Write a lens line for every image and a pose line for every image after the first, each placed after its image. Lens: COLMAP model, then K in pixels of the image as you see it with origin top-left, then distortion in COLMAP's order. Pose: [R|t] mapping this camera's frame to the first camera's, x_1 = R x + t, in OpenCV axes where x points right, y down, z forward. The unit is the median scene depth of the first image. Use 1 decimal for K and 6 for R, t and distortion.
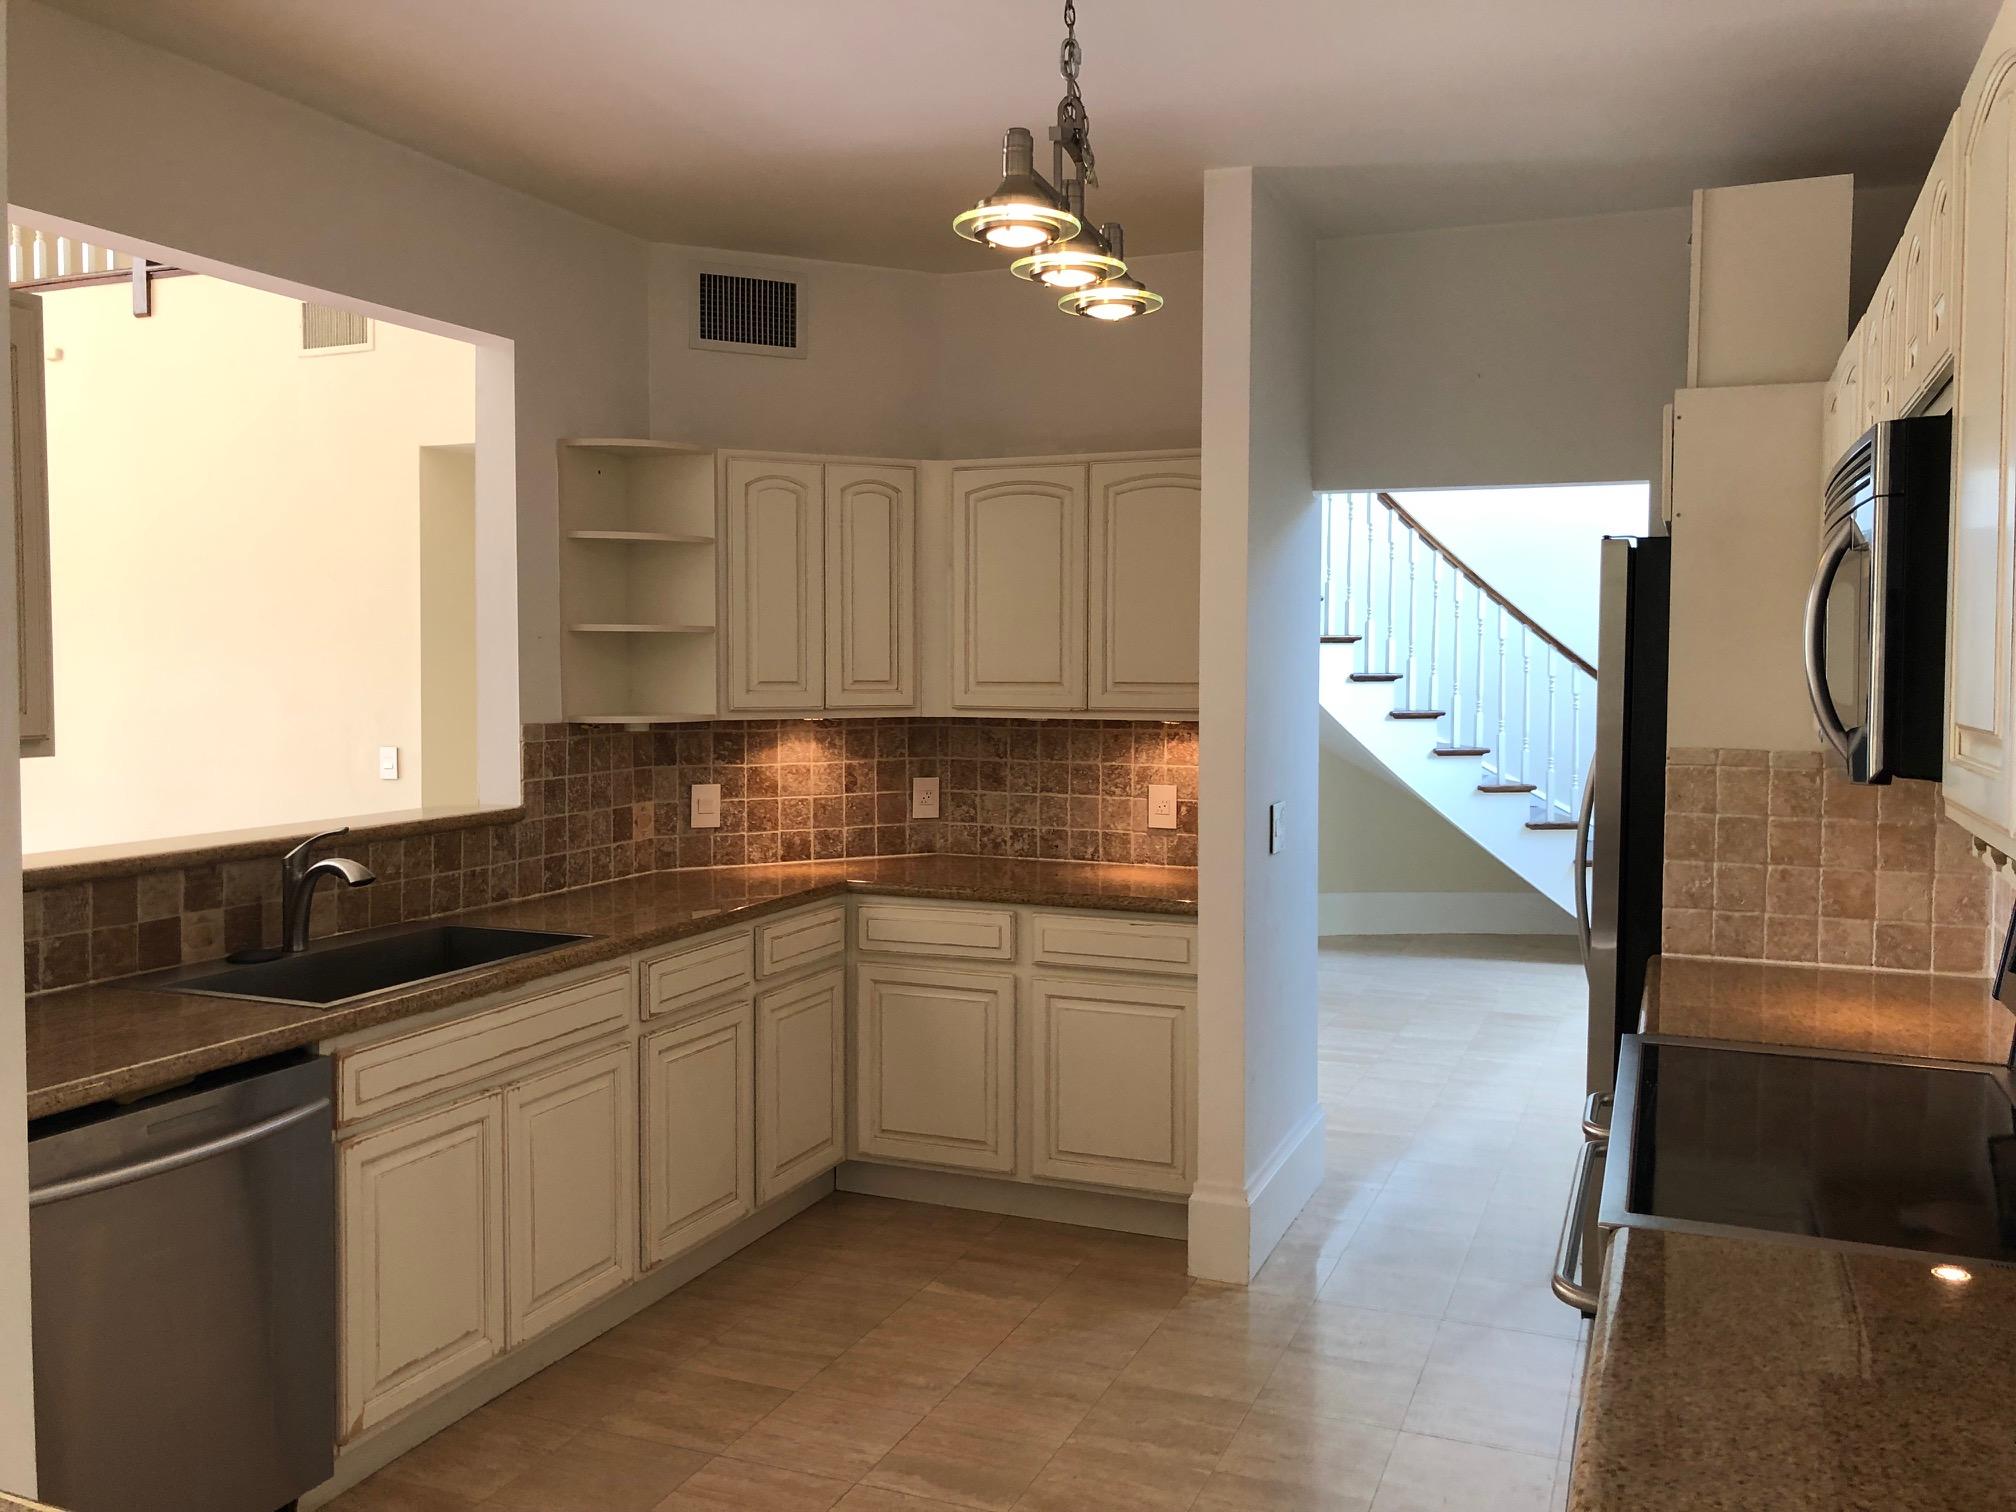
lens RADIAL K [[1632.8, 0, 1013.5], [0, 1632.8, 724.1], [0, 0, 1]] dist [0.045981, -0.014374]
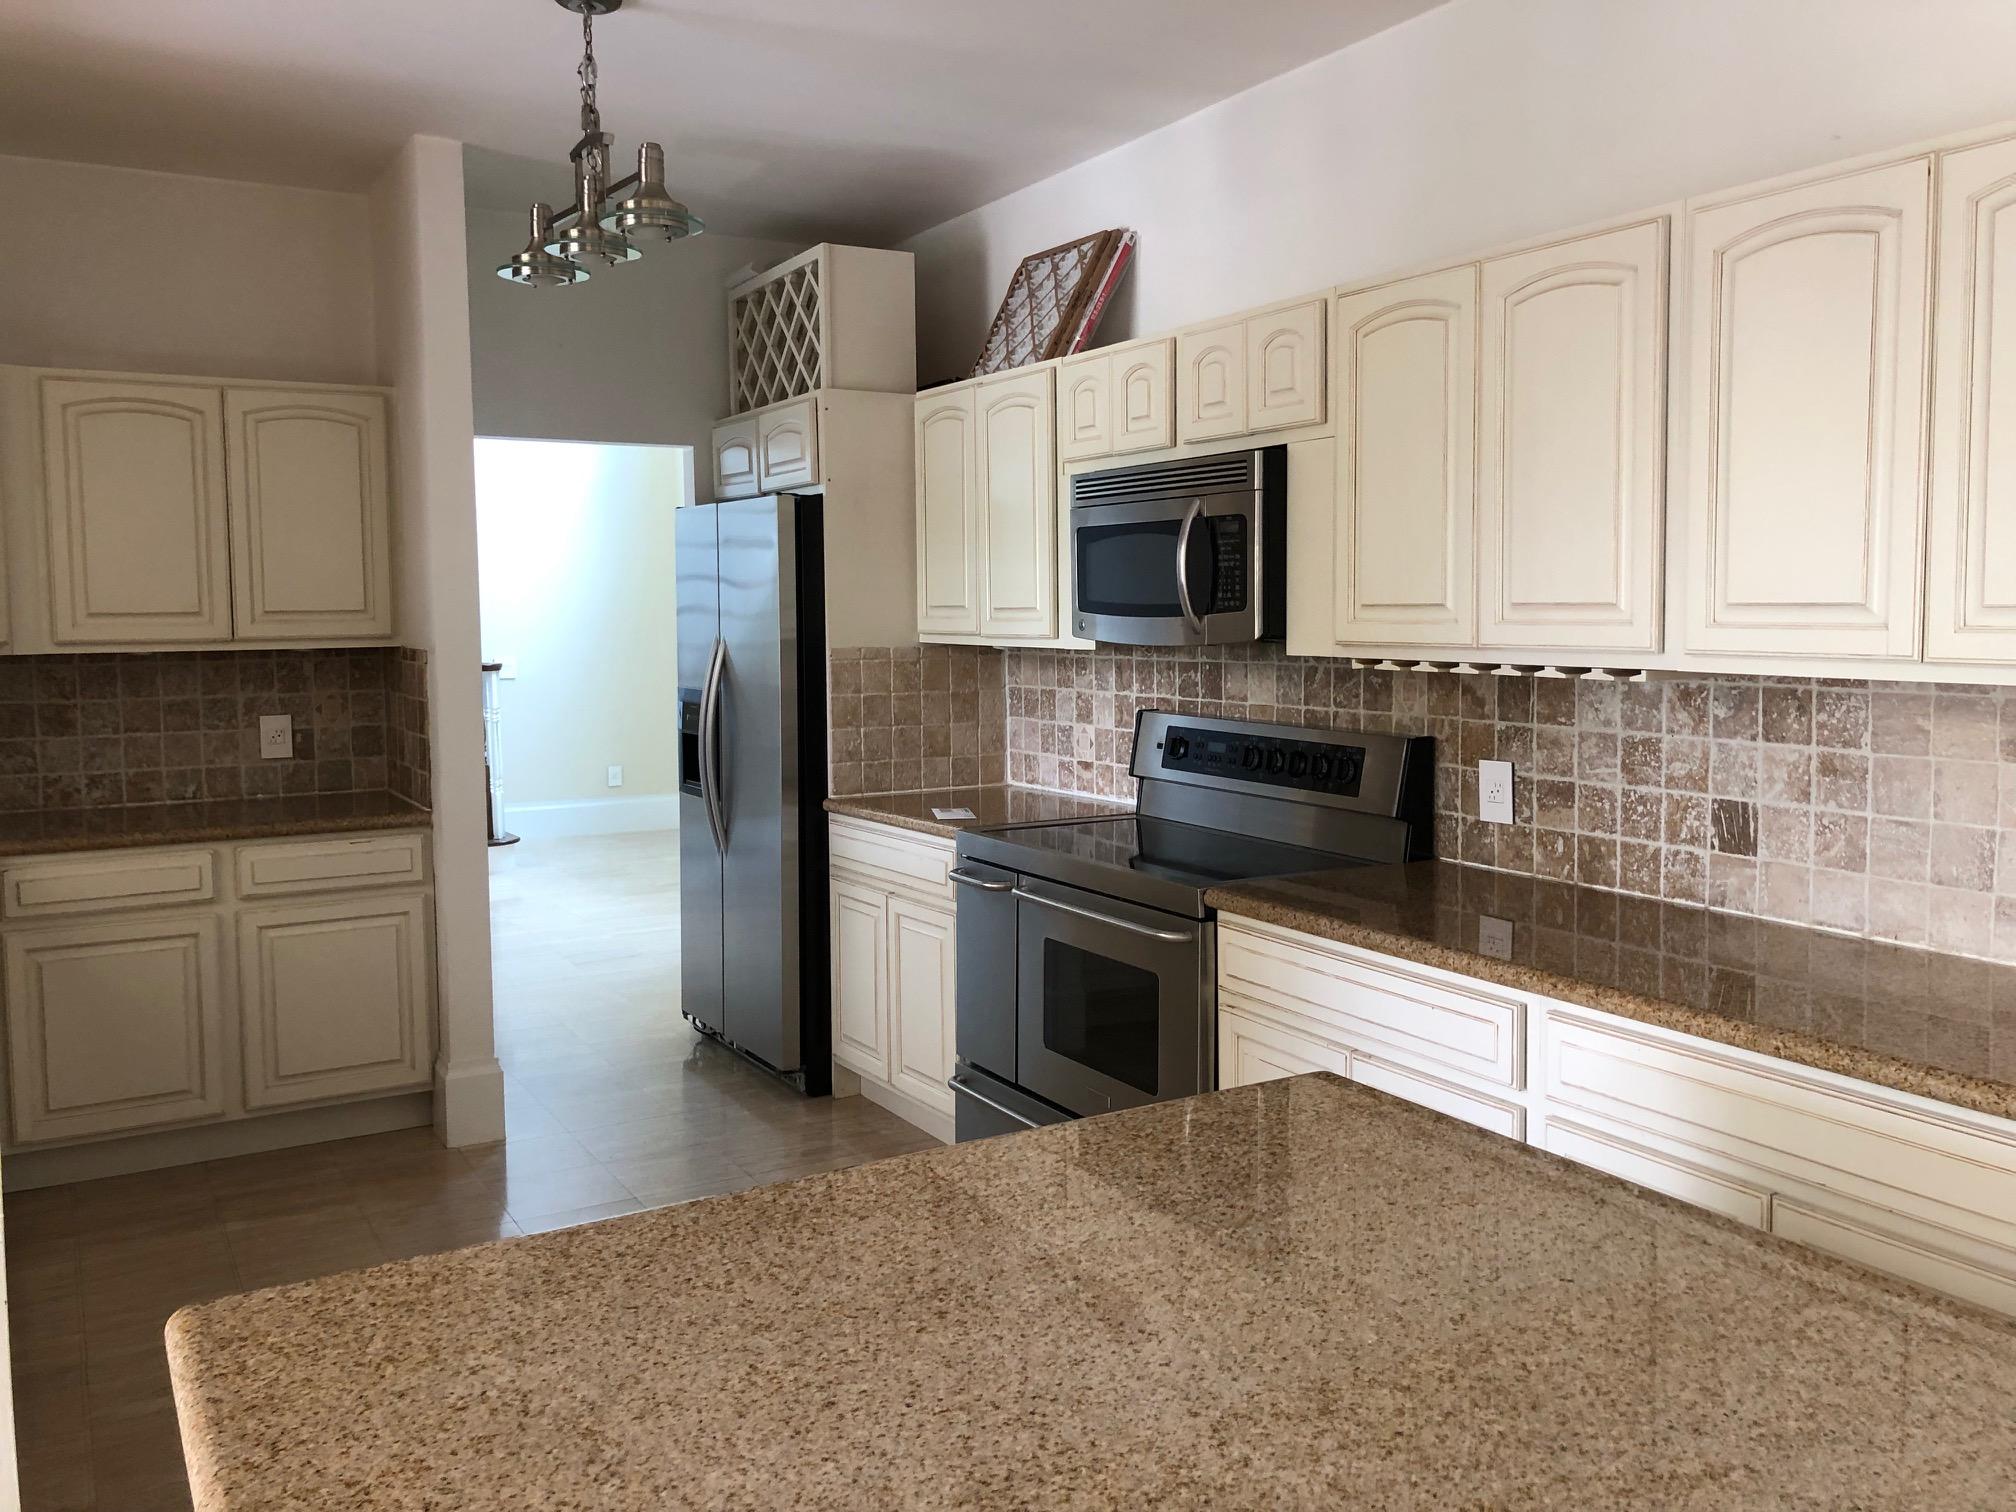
lens RADIAL K [[1632.8, 0, 1013.5], [0, 1632.8, 724.1], [0, 0, 1]] dist [0.045981, -0.014374]
pose [[0.624517, -0.072865, 0.777605, -0.458976], [0.042153, 0.997332, 0.059601, 0.002103], [-0.779873, -0.004444, 0.625922, 0.014270]]
